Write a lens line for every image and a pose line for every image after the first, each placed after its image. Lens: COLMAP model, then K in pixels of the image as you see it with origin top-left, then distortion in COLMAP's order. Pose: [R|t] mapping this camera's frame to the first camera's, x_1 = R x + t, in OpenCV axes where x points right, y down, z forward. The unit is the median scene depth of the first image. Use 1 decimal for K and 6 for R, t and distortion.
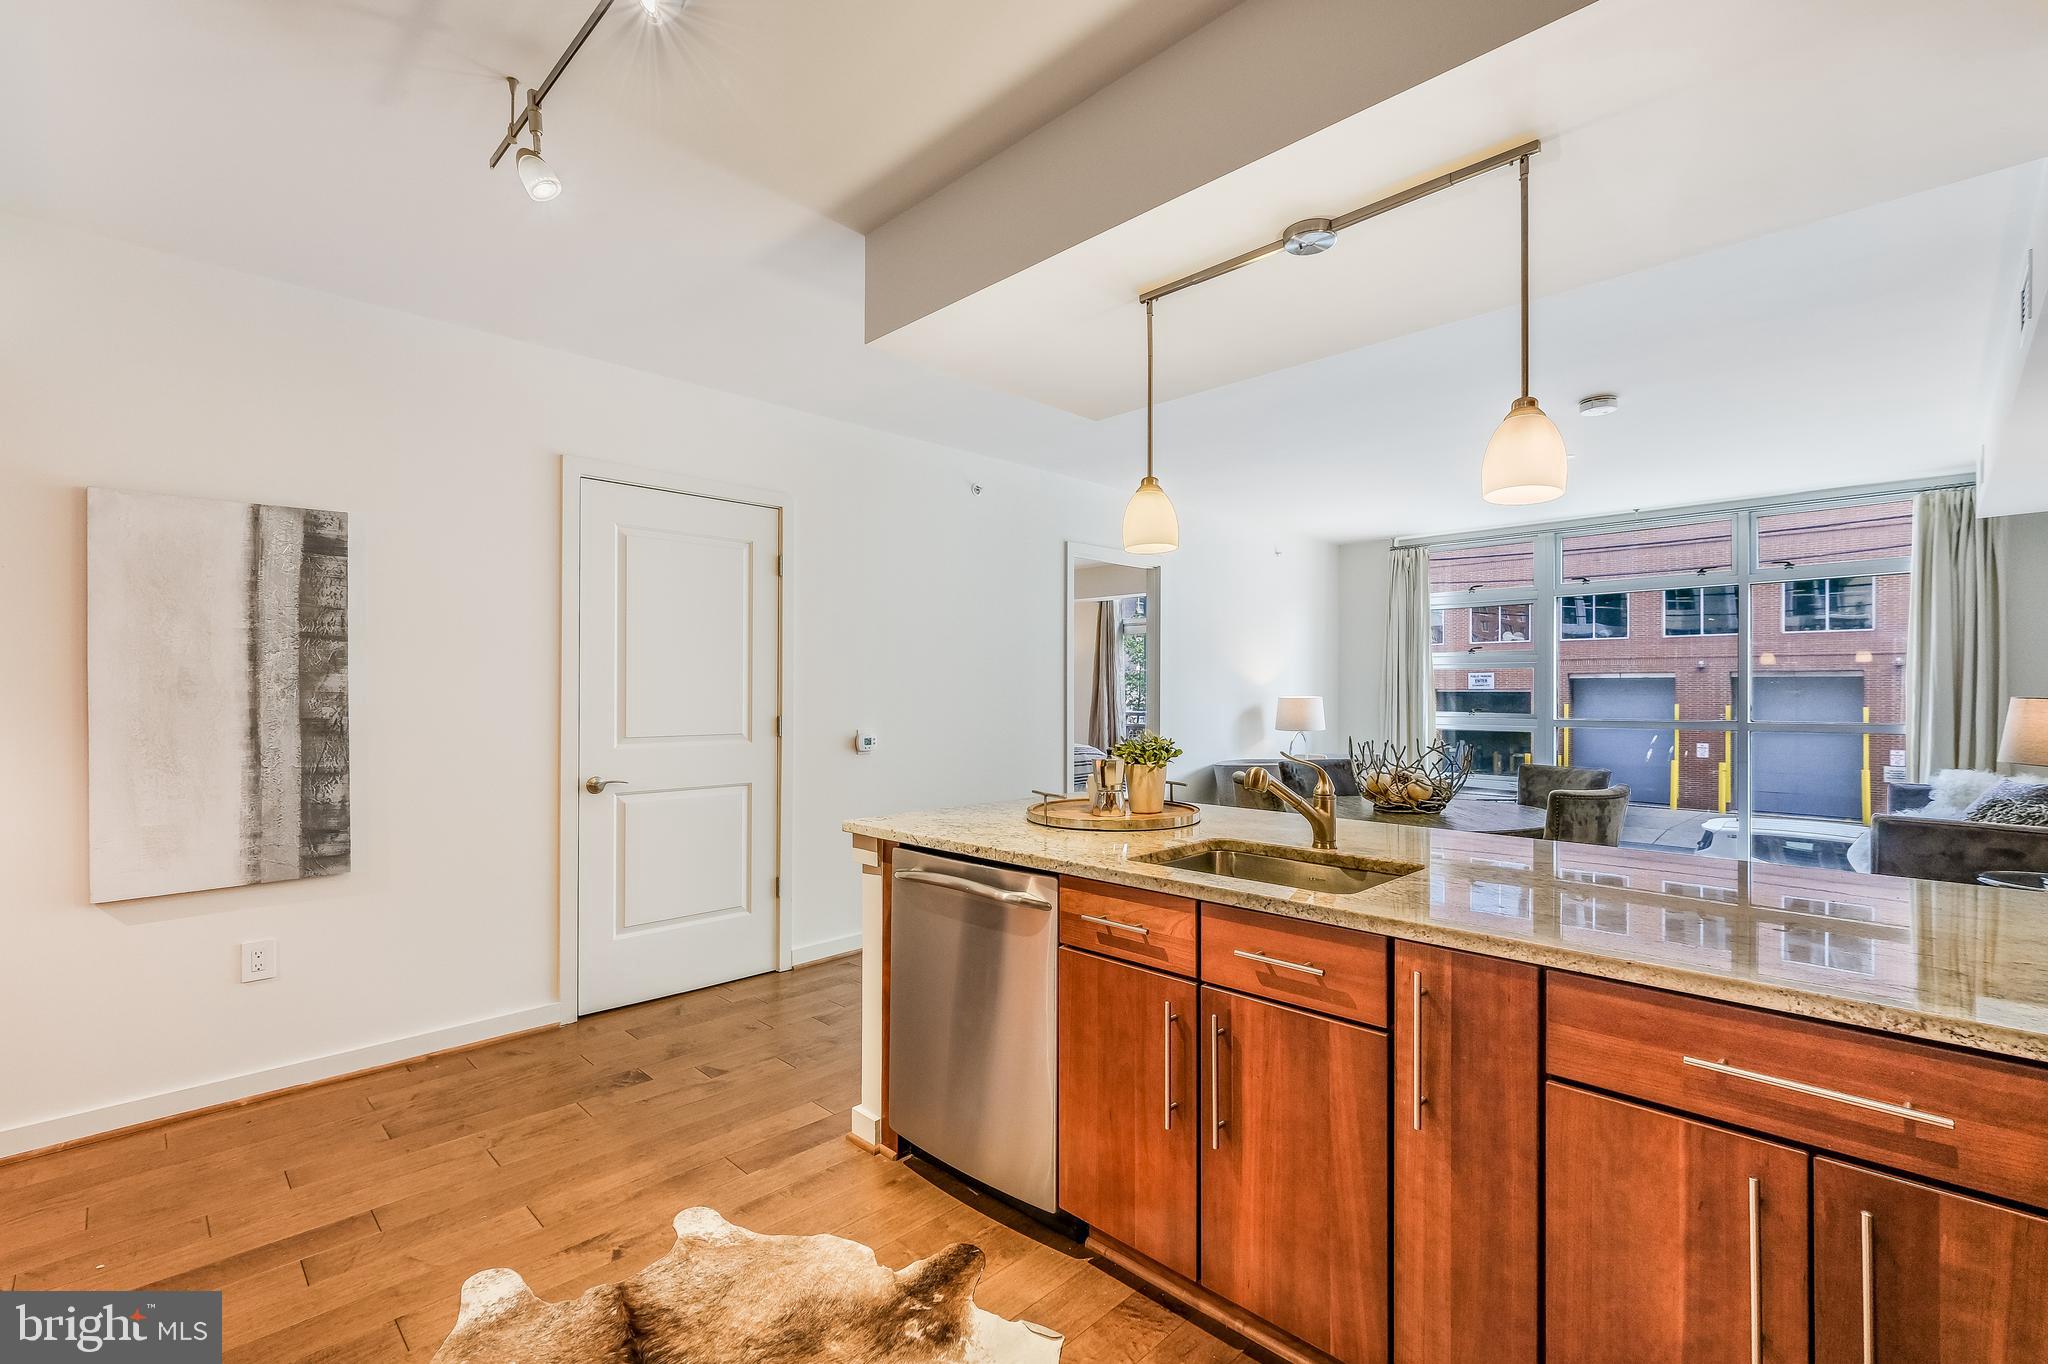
lens RADIAL K [[940.5, 0, 1077.6], [0, 940.5, 683.6], [0, 0, 1]] dist [-0.000537, -0.000095]
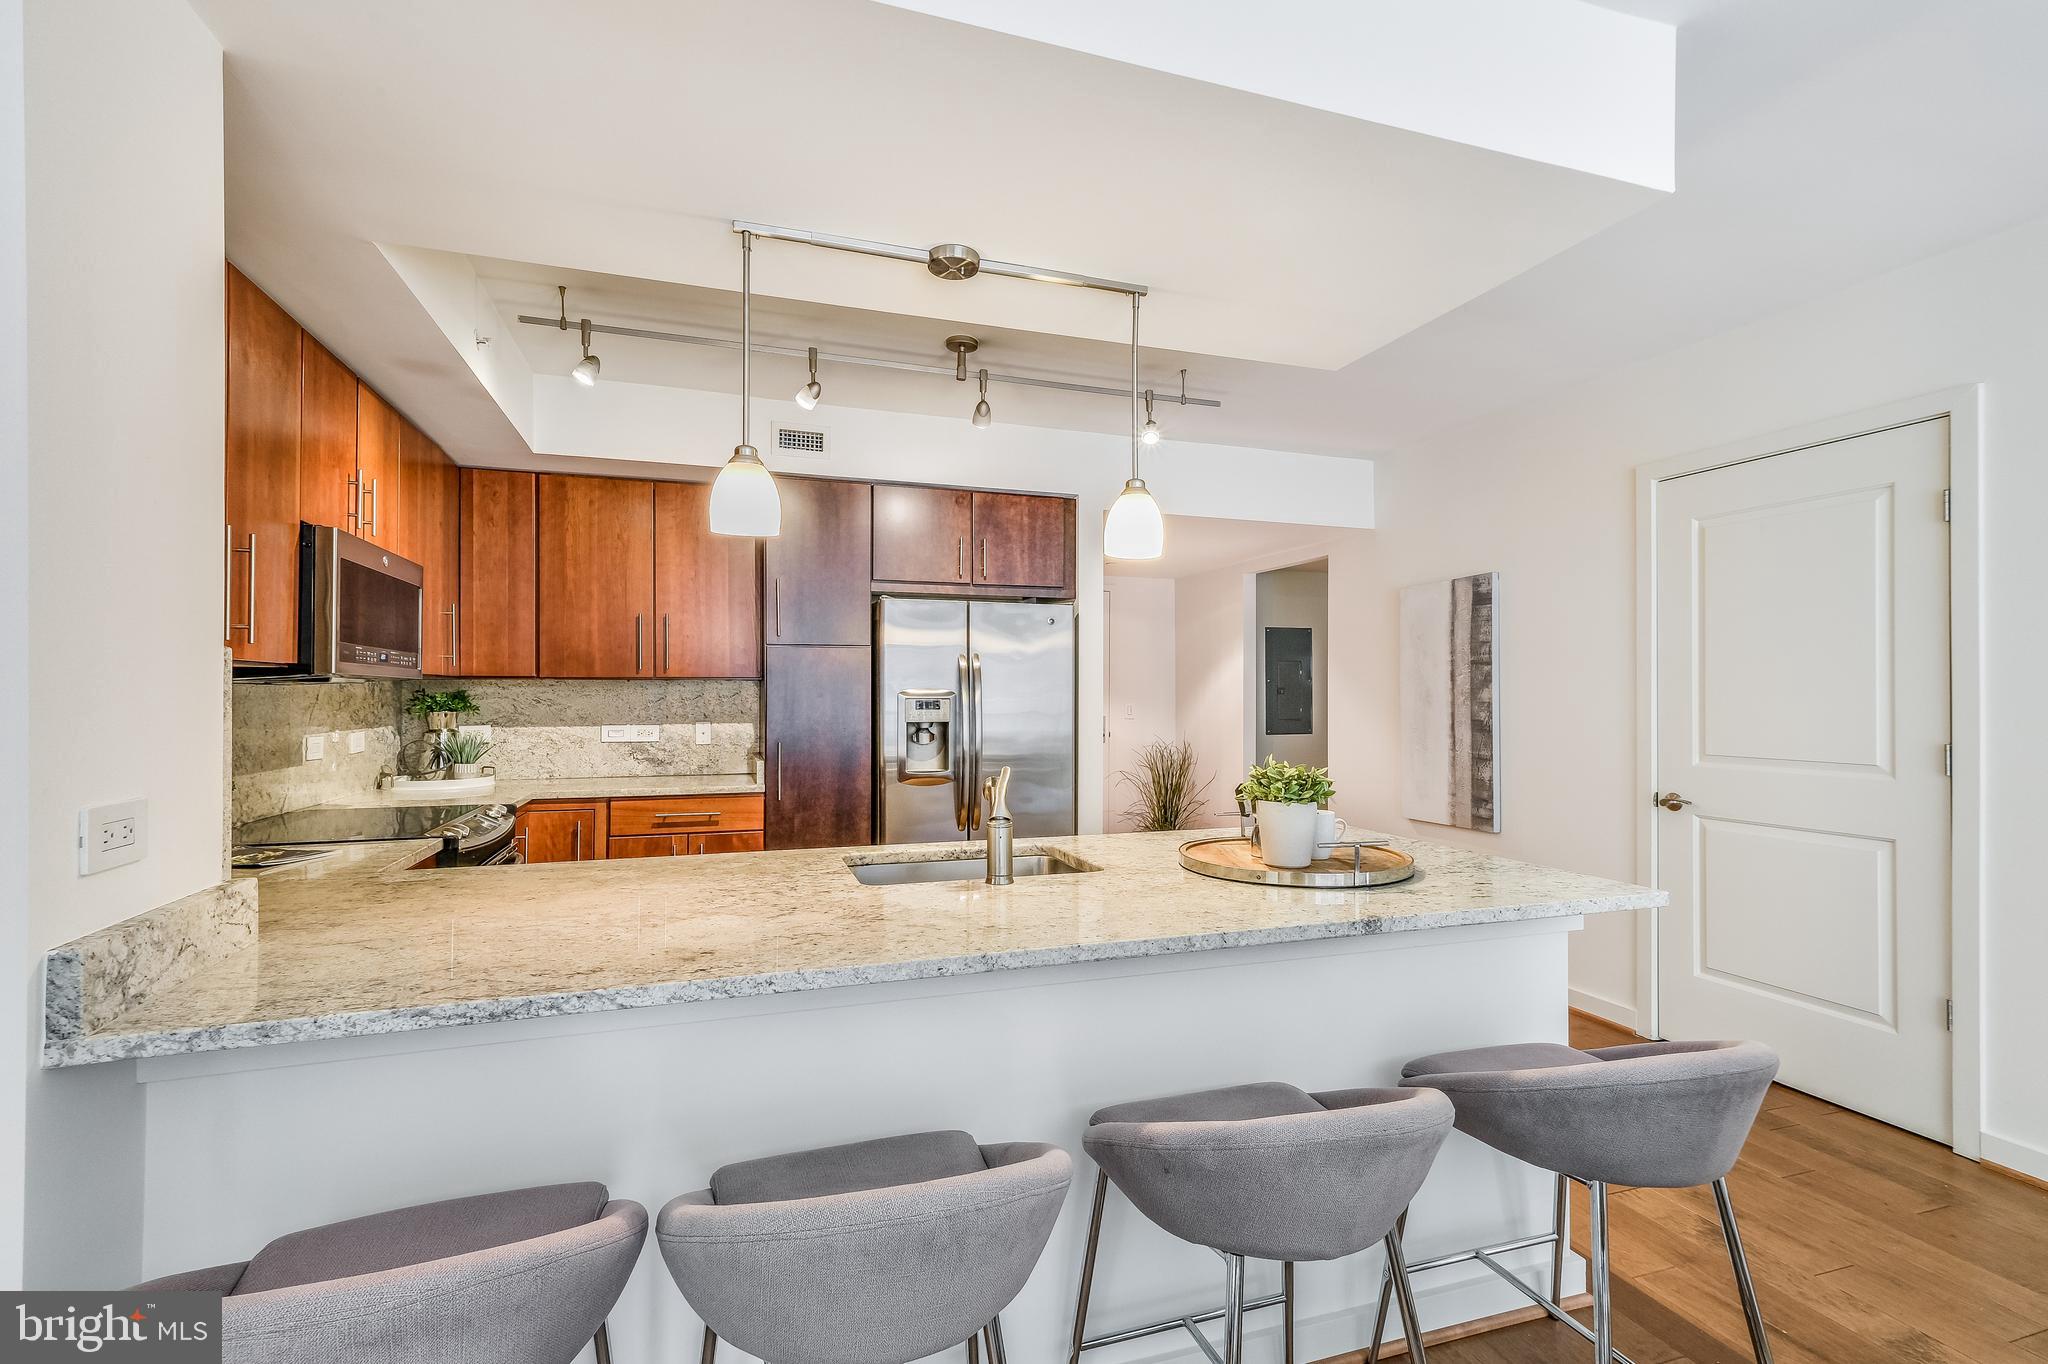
lens RADIAL K [[899.4, 0, 1028.7], [0, 899.4, 691.9], [0, 0, 1]] dist [0.001551, 0.000302]
pose [[-0.487291, -0.004068, -0.873230, 0.723705], [0.004408, 0.999965, -0.007118, 0.000962], [0.873229, -0.007318, -0.487256, 1.070014]]
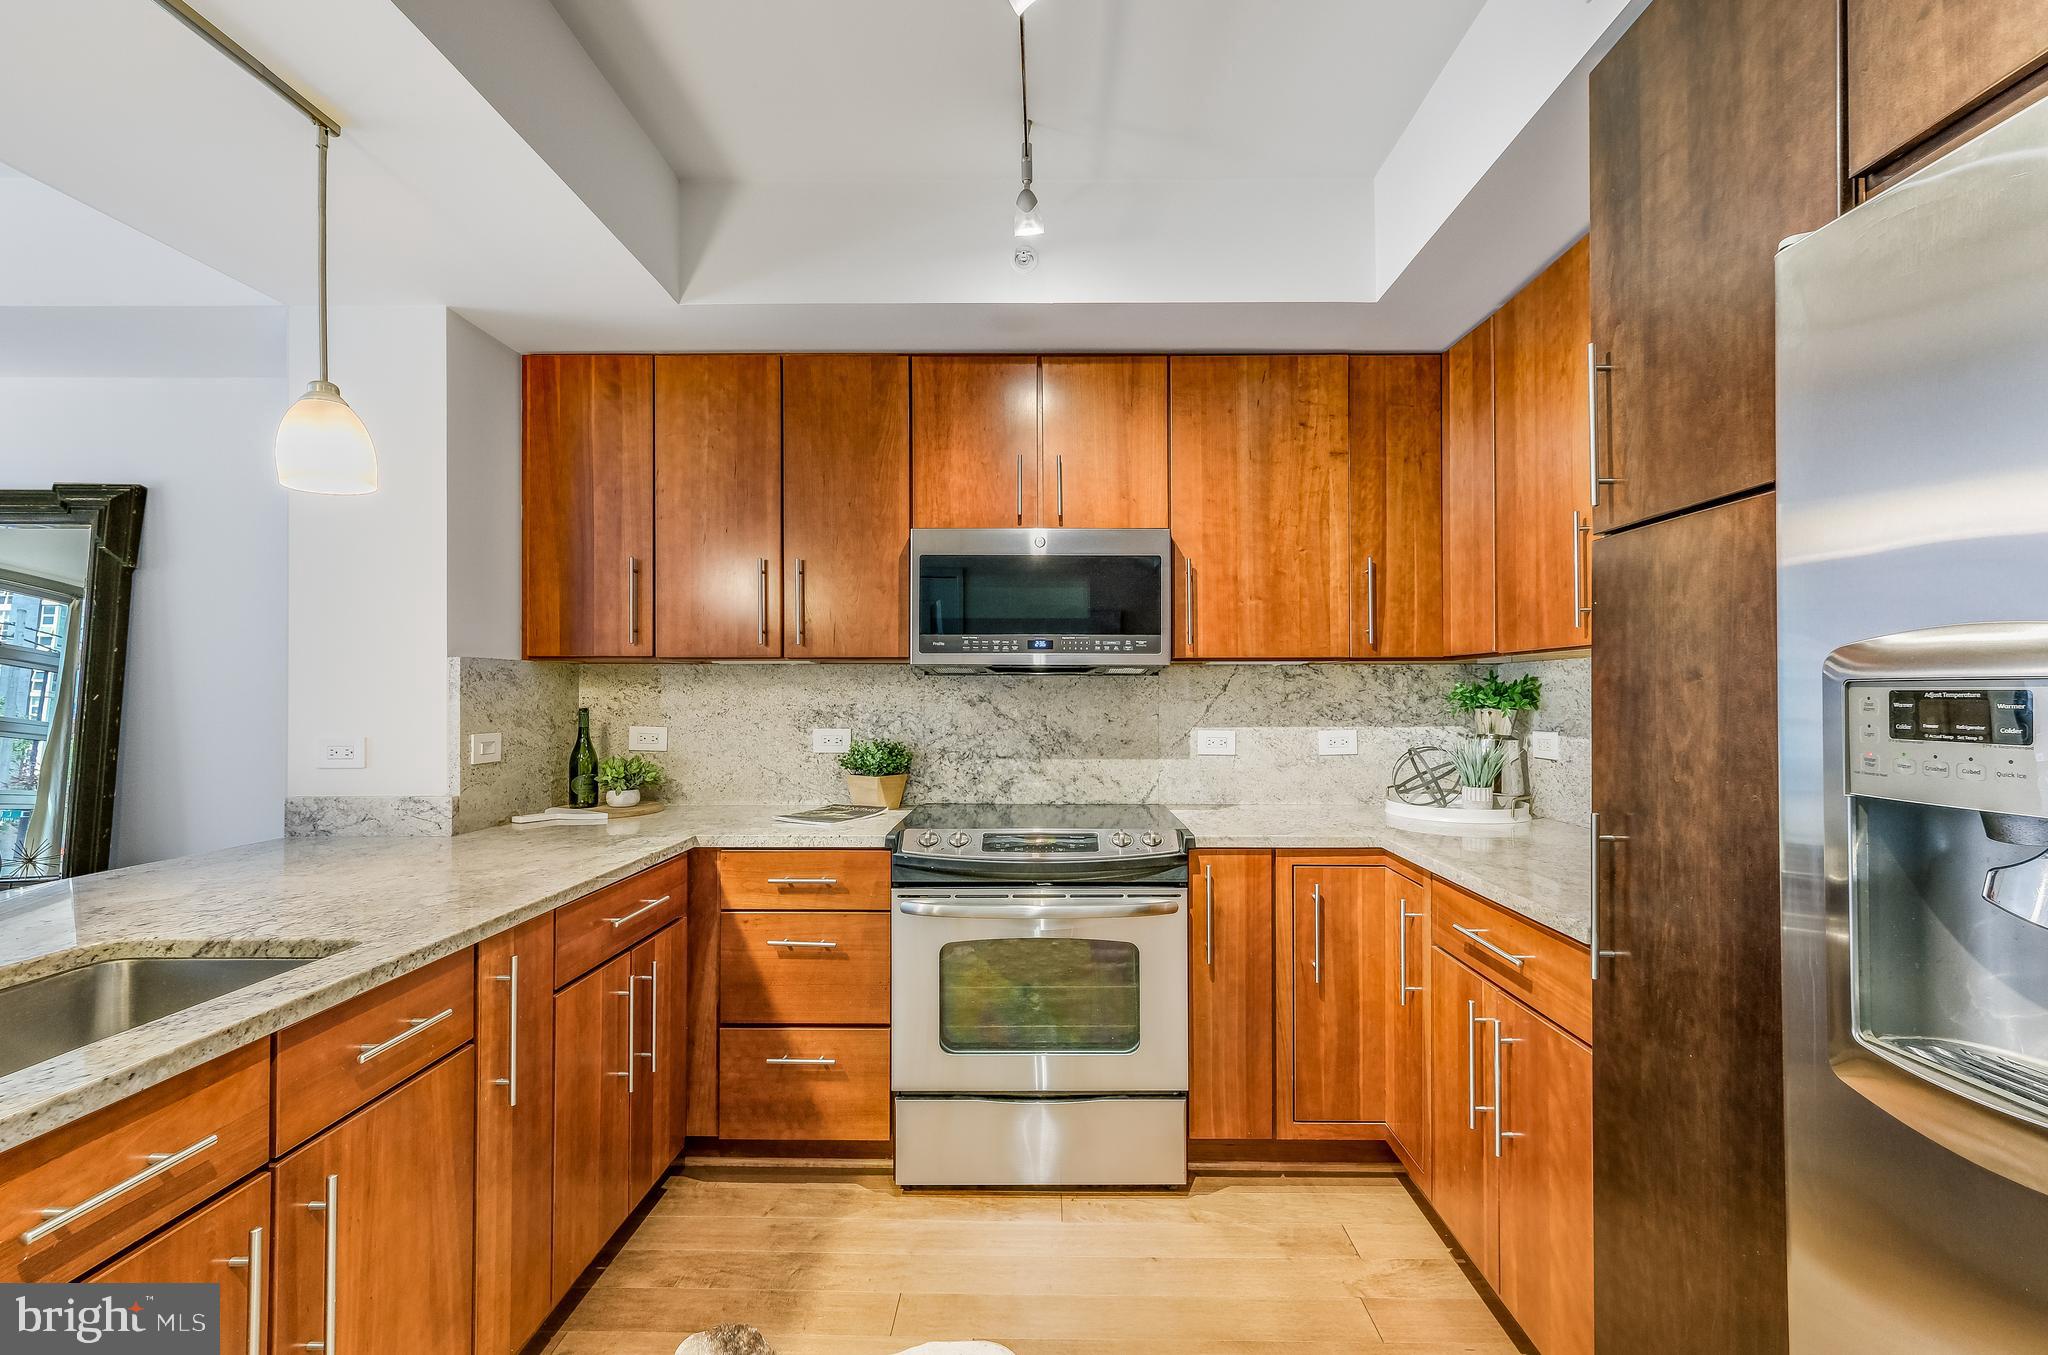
lens RADIAL K [[899.4, 0, 1028.7], [0, 899.4, 687.4], [0, 0, 1]] dist [0.001551, 0.000302]
pose [[-0.673102, 0.004553, 0.739536, -0.392252], [-0.003344, 0.999952, -0.009200, 0.005402], [-0.739542, -0.008666, -0.673055, 0.631416]]
